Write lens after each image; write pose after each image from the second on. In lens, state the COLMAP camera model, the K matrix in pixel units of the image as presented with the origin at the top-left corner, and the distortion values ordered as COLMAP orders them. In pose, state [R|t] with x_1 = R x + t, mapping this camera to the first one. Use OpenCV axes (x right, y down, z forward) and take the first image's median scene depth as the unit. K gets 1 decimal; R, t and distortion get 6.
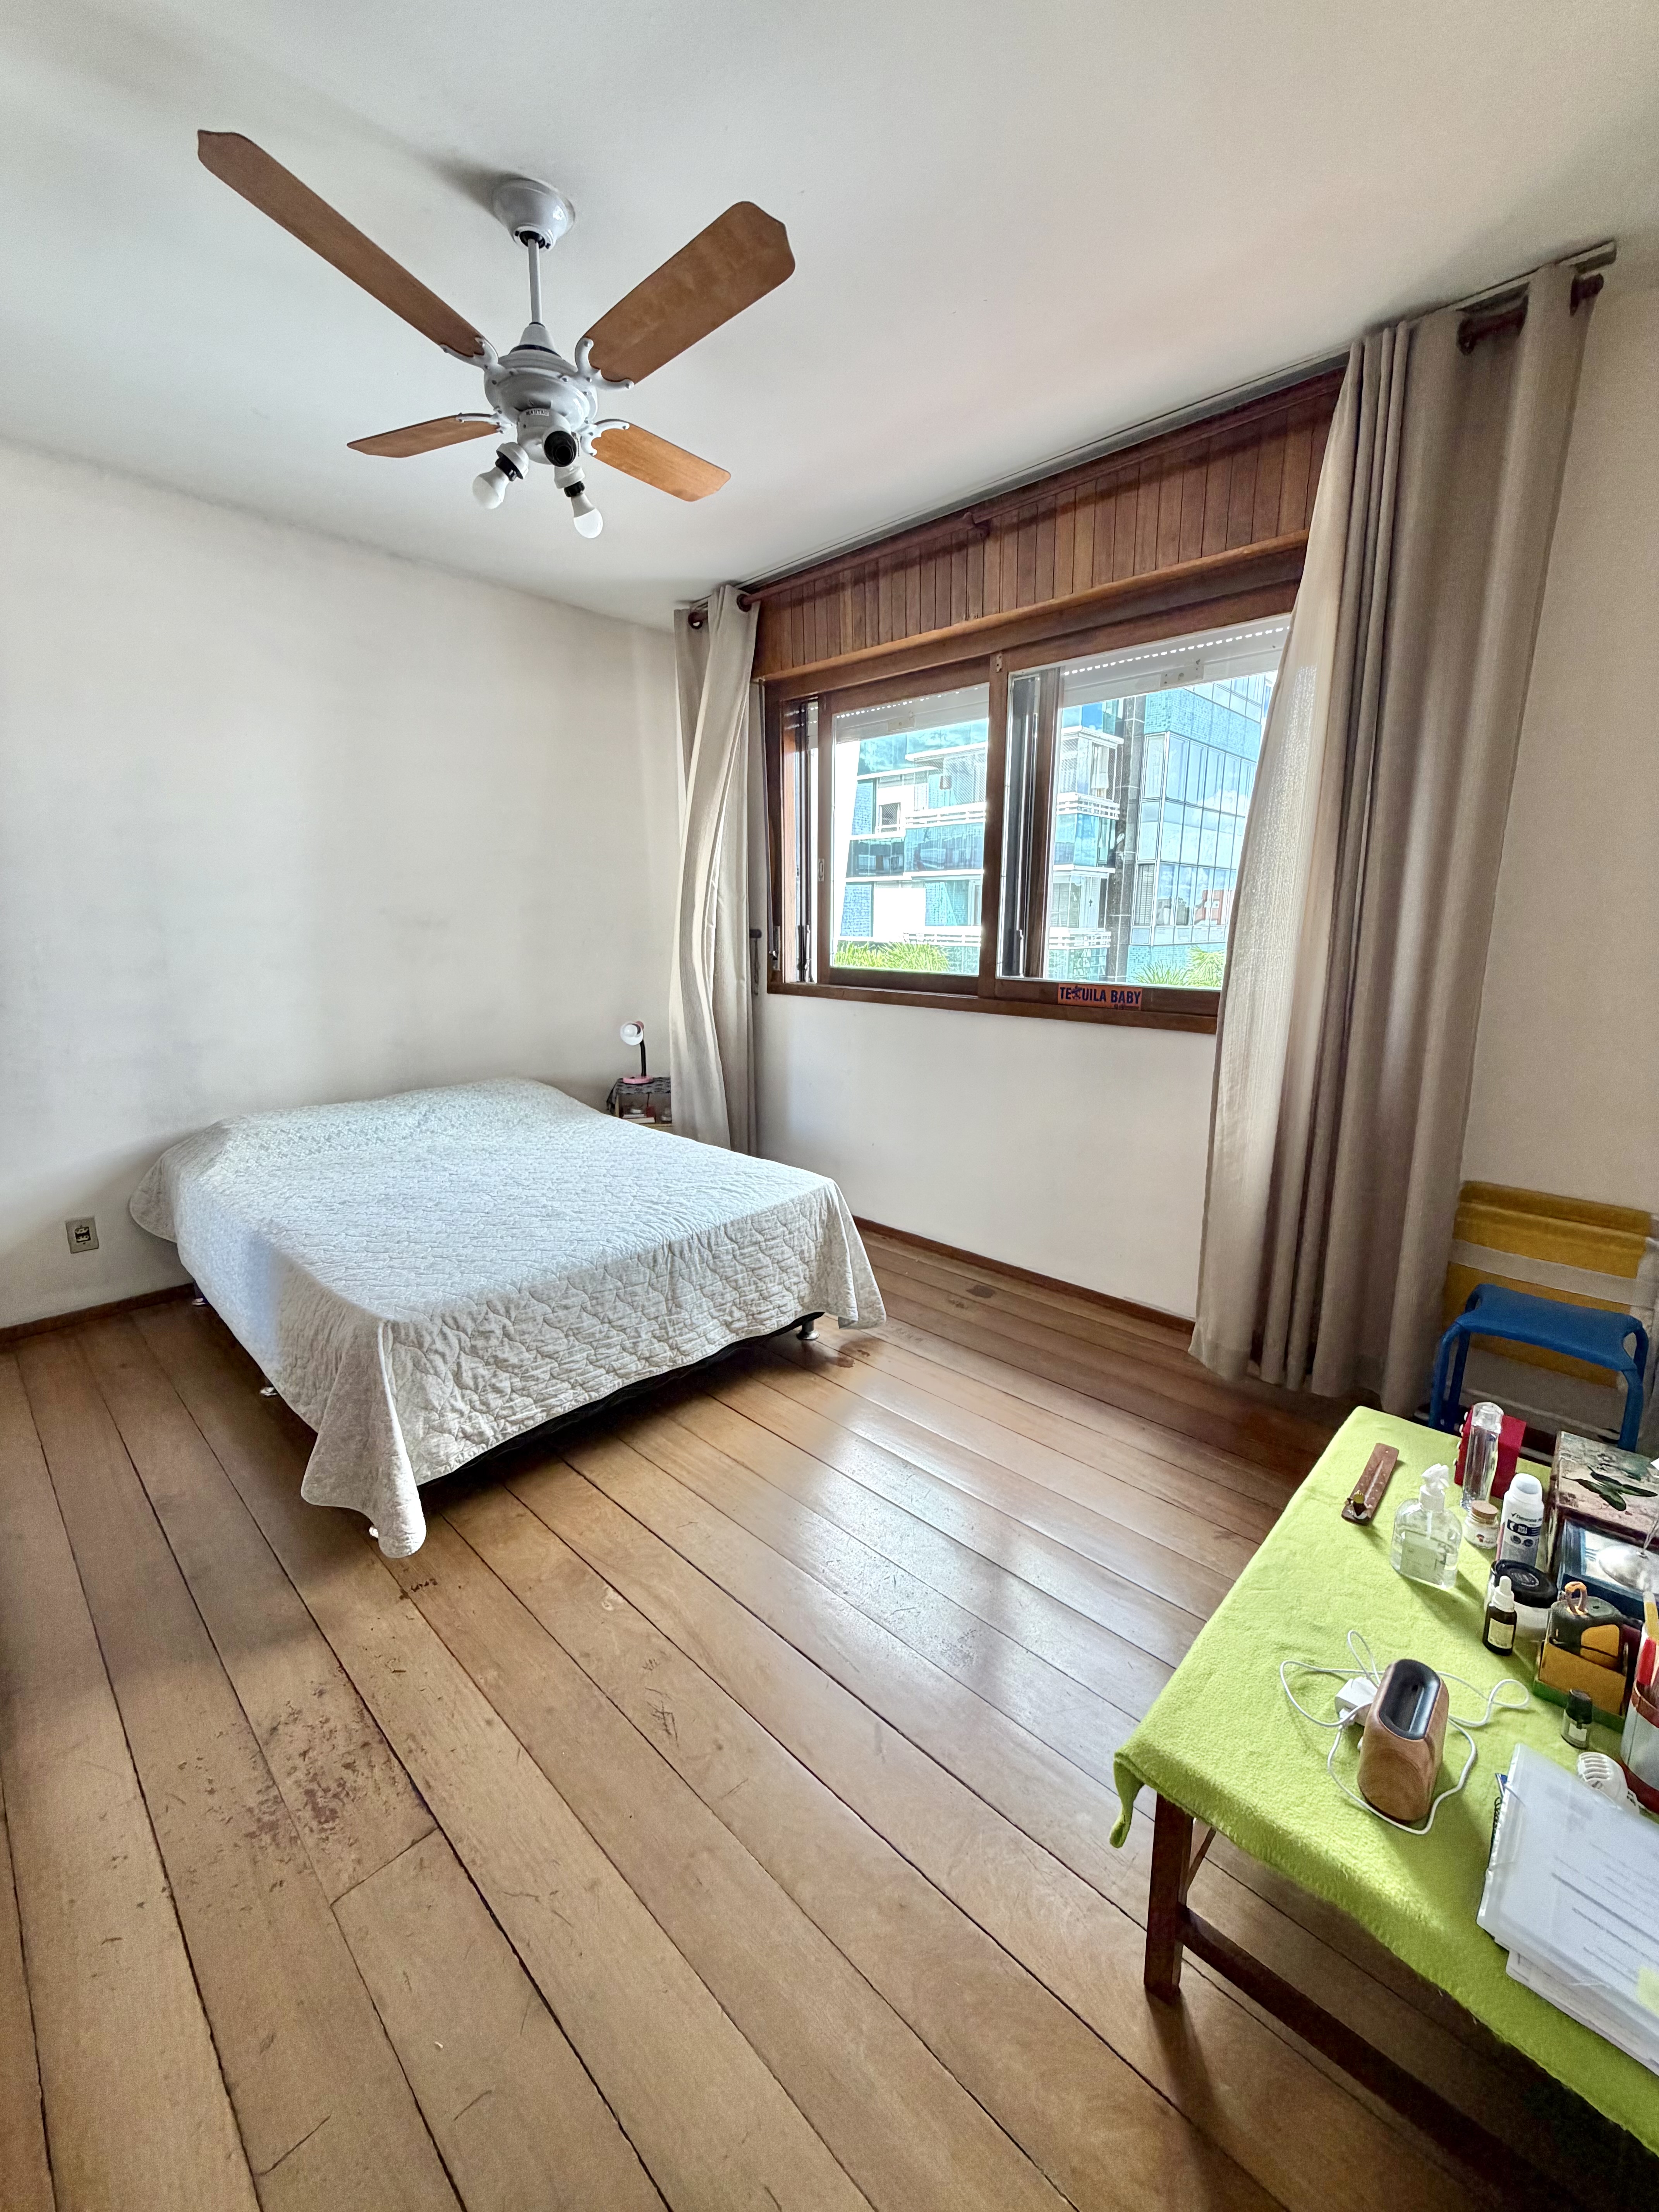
lens RADIAL K [[887.8, 0, 836.5], [0, 887.8, 1104.4], [0, 0, 1]] dist [0.014723, 0.000168]
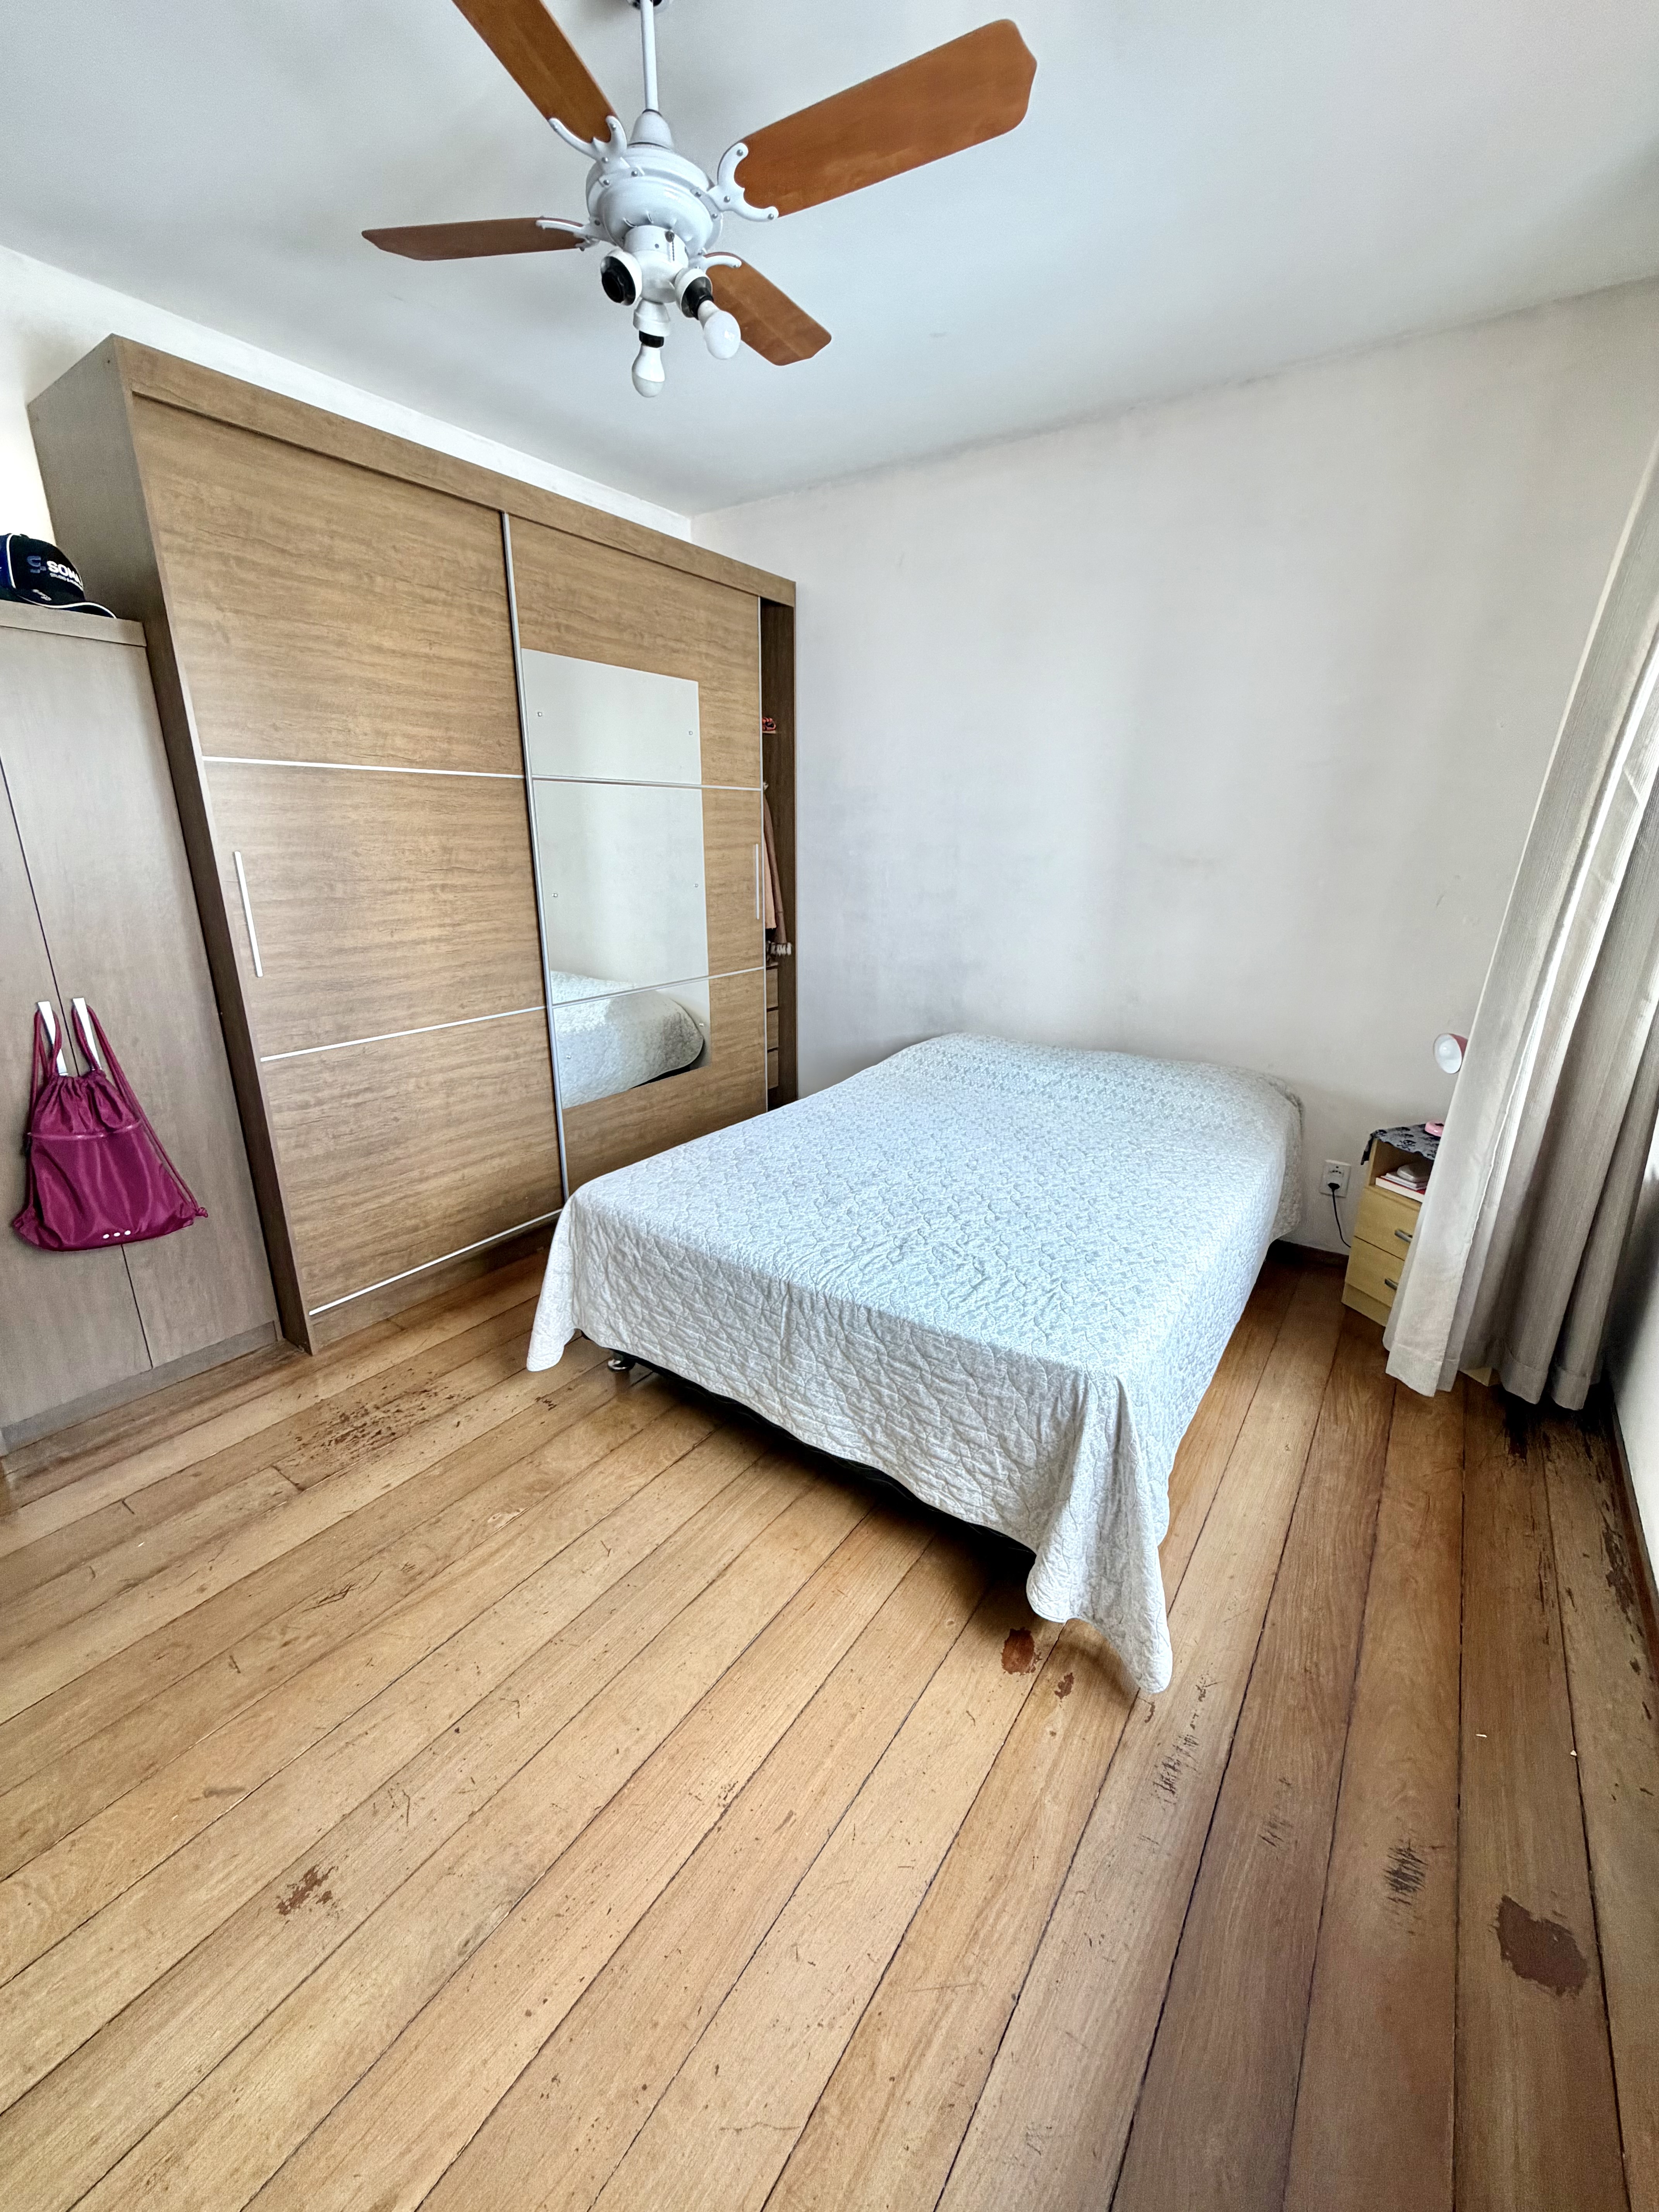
lens RADIAL K [[887.8, 0, 833.4], [0, 887.8, 1105.6], [0, 0, 1]] dist [0.014723, 0.000168]
pose [[0.163833, 0.290661, -0.942696, 0.483977], [-0.217571, 0.942723, 0.252857, -0.188169], [0.962196, 0.163677, 0.217689, 0.783762]]
